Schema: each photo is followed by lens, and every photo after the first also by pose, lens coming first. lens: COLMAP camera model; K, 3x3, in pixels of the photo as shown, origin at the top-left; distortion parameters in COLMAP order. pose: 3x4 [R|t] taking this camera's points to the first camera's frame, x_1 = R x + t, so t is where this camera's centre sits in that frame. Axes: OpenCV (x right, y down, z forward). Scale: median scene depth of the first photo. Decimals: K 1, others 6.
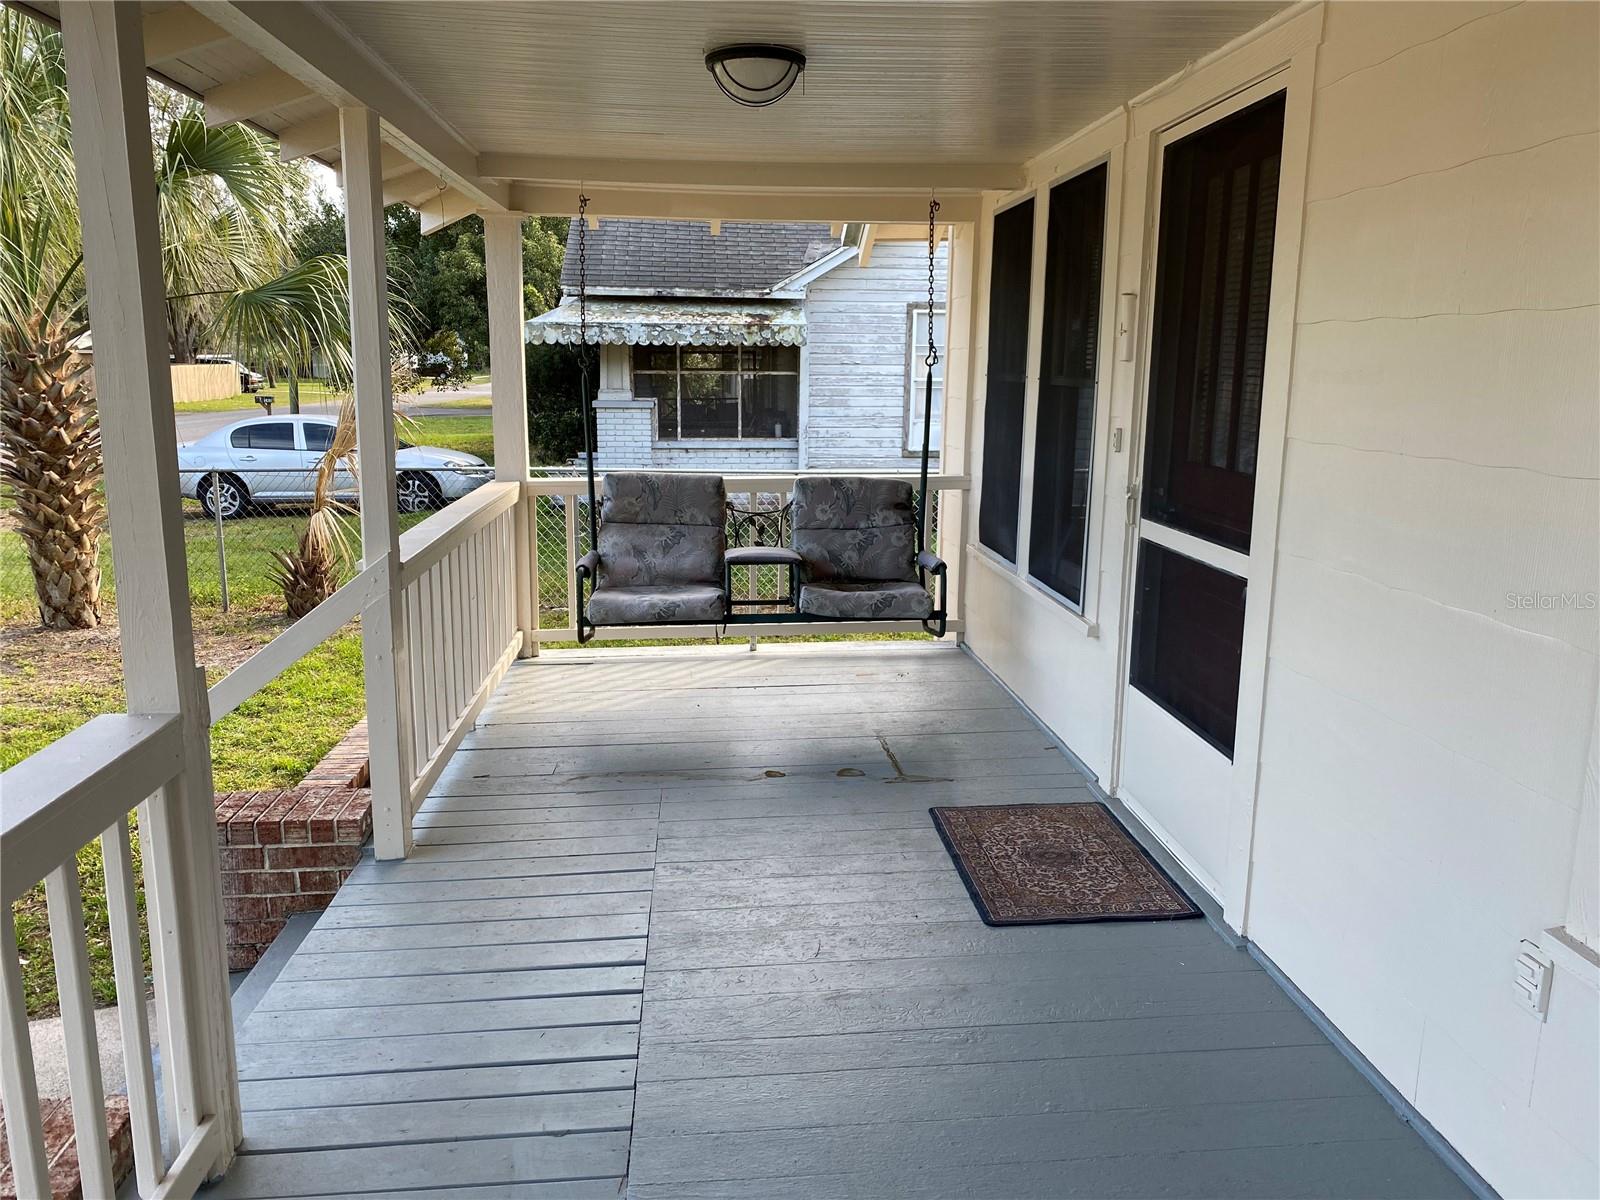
lens RADIAL K [[1195.9, 0, 800.0], [0, 1195.9, 600.0], [0, 0, 1]] dist [0.027830, -0.032240]
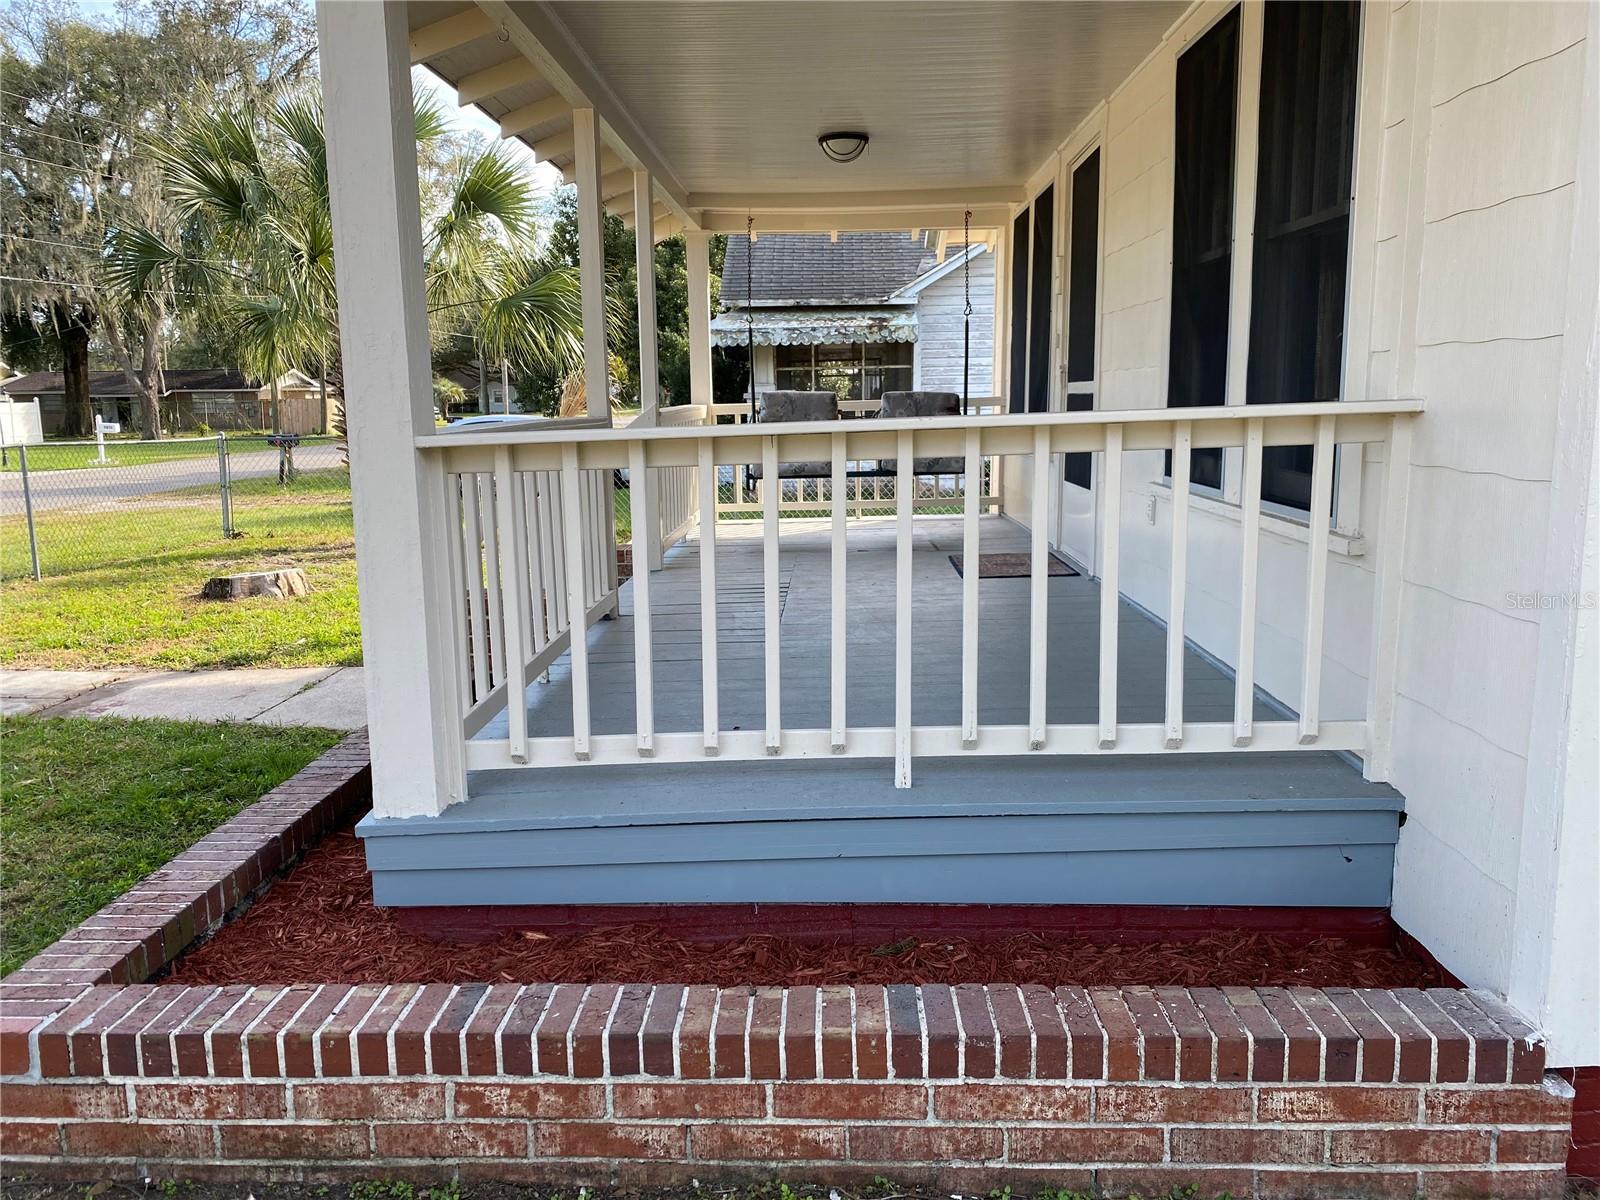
lens RADIAL K [[1231.6, 0, 796.4], [0, 1231.6, 597.6], [0, 0, 1]] dist [0.035465, -0.034386]
pose [[0.992865, -0.003320, -0.119197, 0.031082], [-0.001110, 0.999312, -0.037079, 0.093064], [0.119238, 0.036946, 0.992178, -0.245530]]
